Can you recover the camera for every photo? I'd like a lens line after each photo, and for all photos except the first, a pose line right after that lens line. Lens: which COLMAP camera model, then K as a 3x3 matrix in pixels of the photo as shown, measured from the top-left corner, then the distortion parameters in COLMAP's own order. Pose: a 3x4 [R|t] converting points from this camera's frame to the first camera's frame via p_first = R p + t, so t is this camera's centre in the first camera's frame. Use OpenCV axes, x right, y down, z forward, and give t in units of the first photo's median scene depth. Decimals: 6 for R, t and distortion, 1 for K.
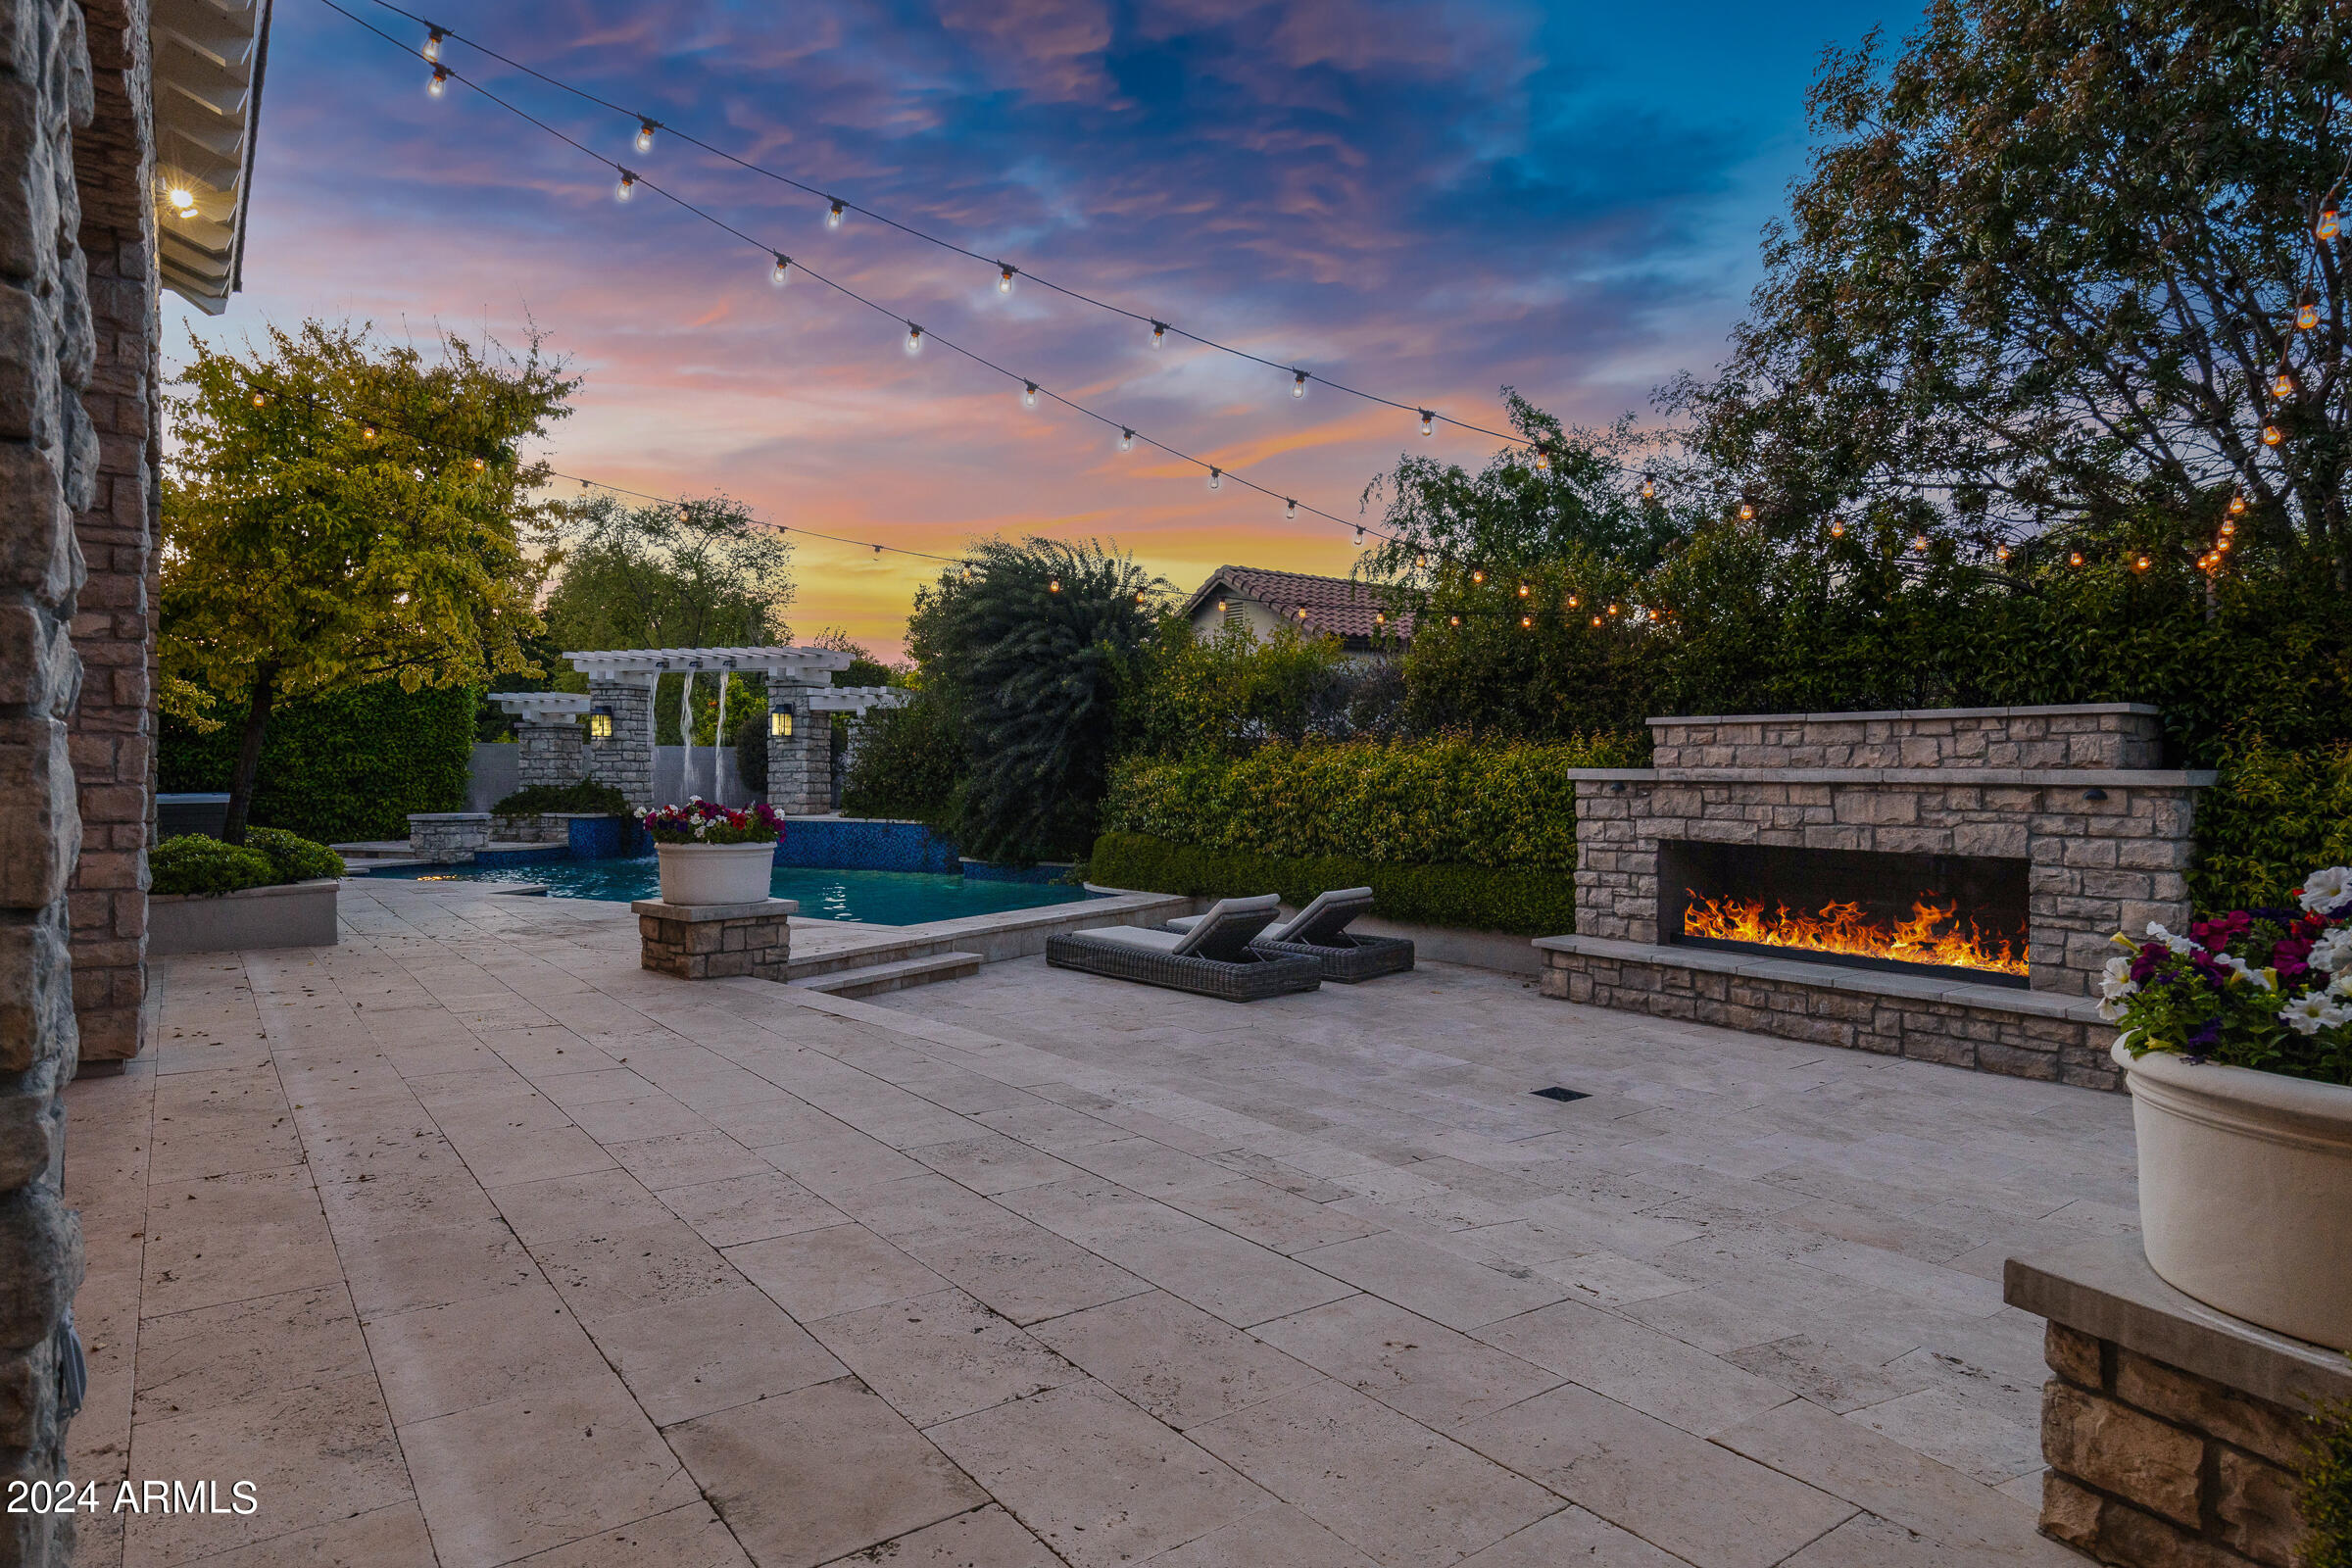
lens RADIAL K [[1339.5, 0, 1135.0], [0, 1339.5, 776.7], [0, 0, 1]] dist [0.037133, 0.000736]
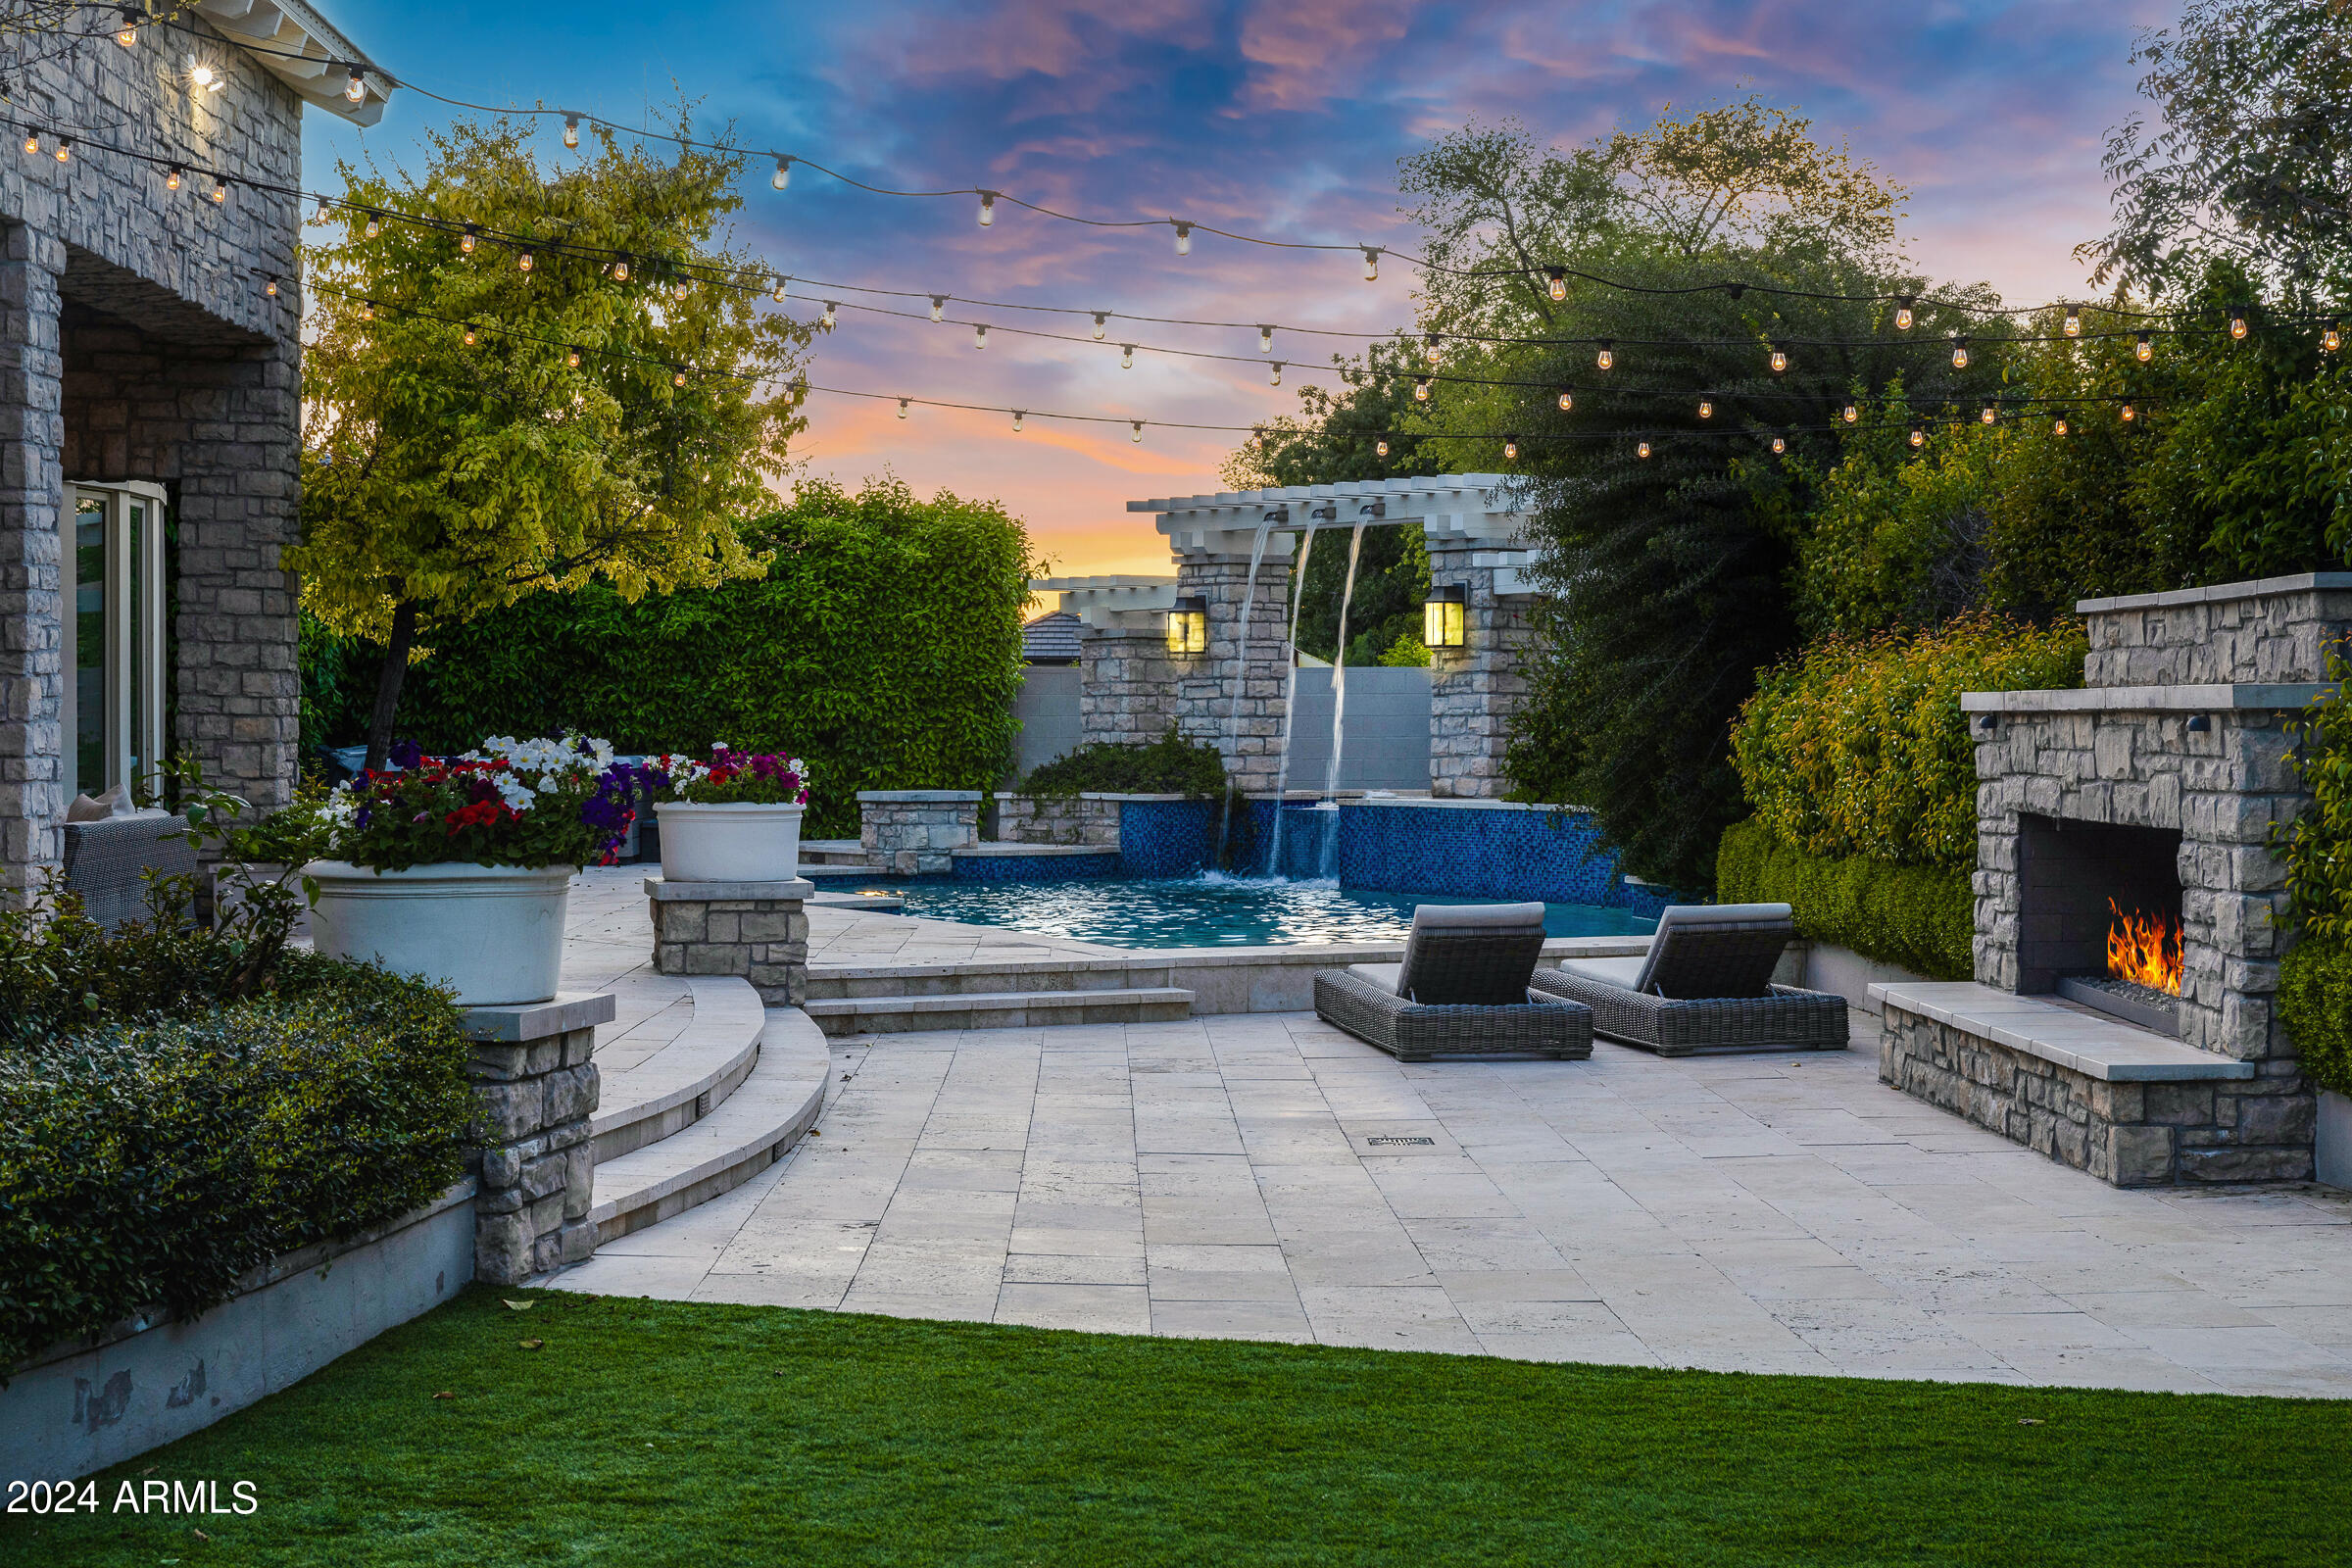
lens RADIAL K [[3711.2, 0, 1176.0], [0, 3711.2, 784.0], [0, 0, 1]] dist [-0.043091, 0.120672]
pose [[0.828978, 0.002761, -0.559274, 0.454922], [0.003860, 0.999936, 0.010657, 0.007335], [0.559268, -0.010993, 0.828914, -0.251738]]
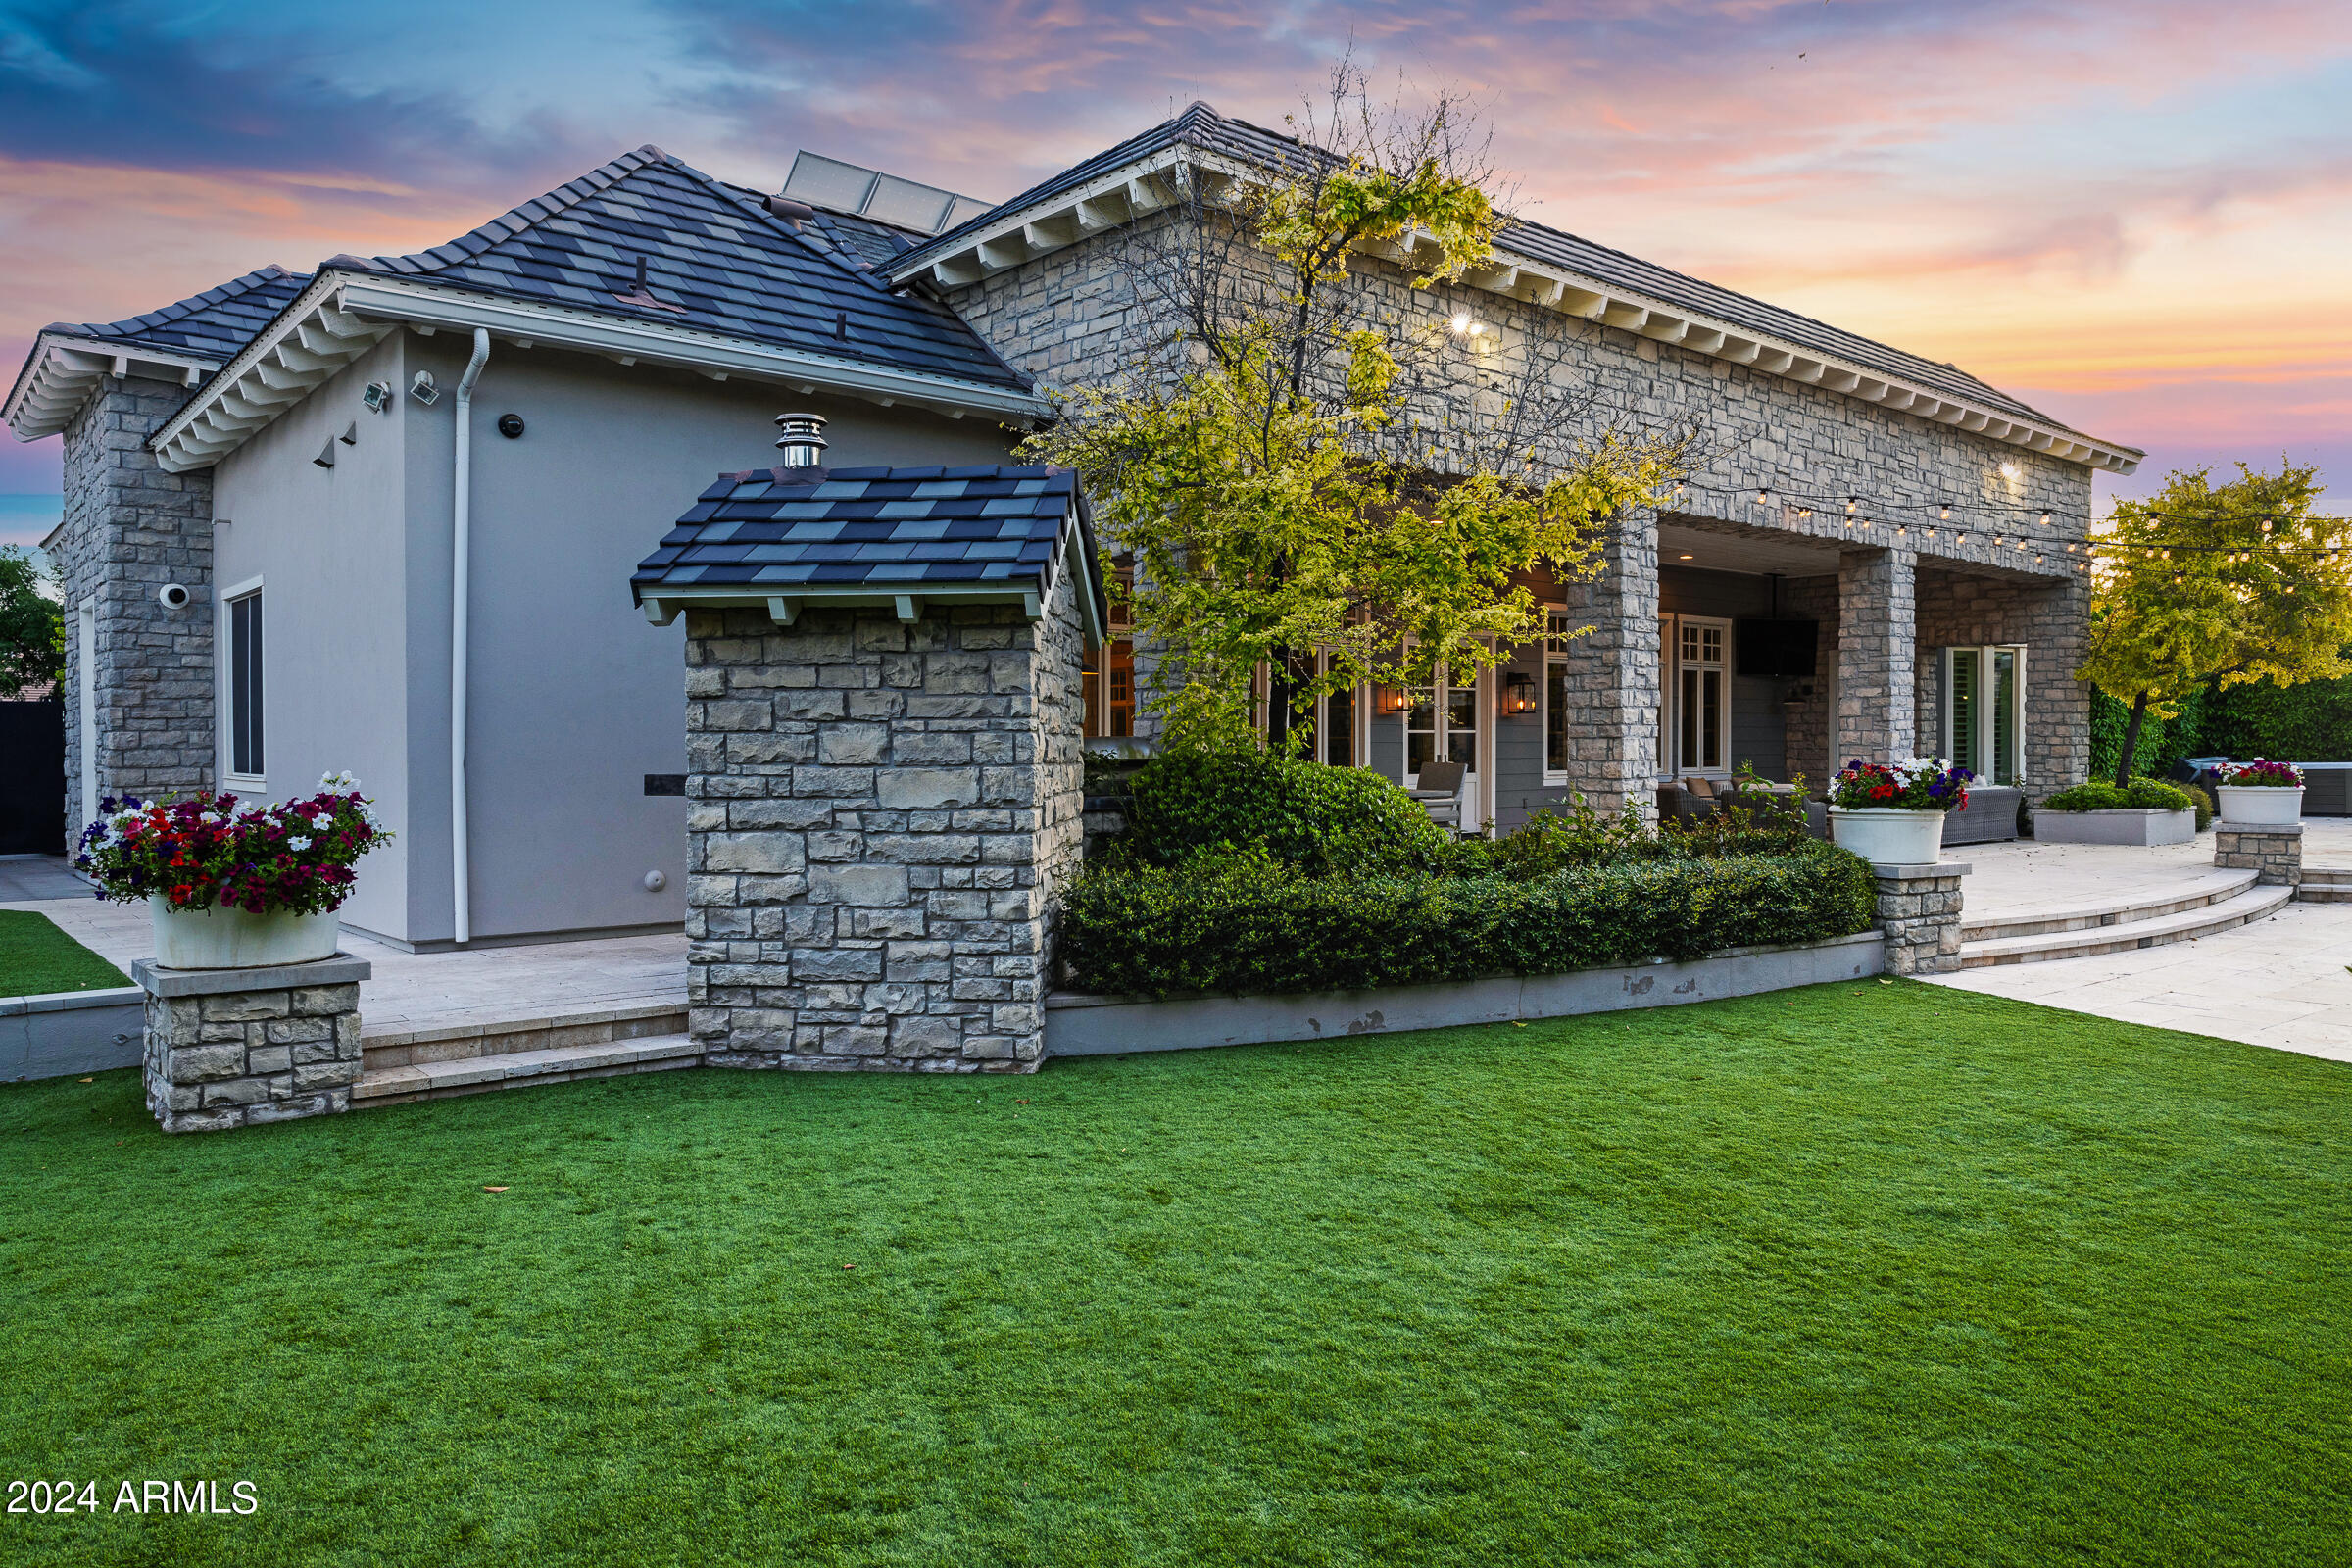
lens RADIAL K [[1572.1, 0, 1176.0], [0, 1572.1, 784.0], [0, 0, 1]] dist [-0.000580, 0.000298]
pose [[0.082763, 0.015780, -0.996444, 0.610363], [0.002540, 0.999868, 0.016045, 0.005615], [0.996566, -0.003859, 0.082712, -0.178293]]
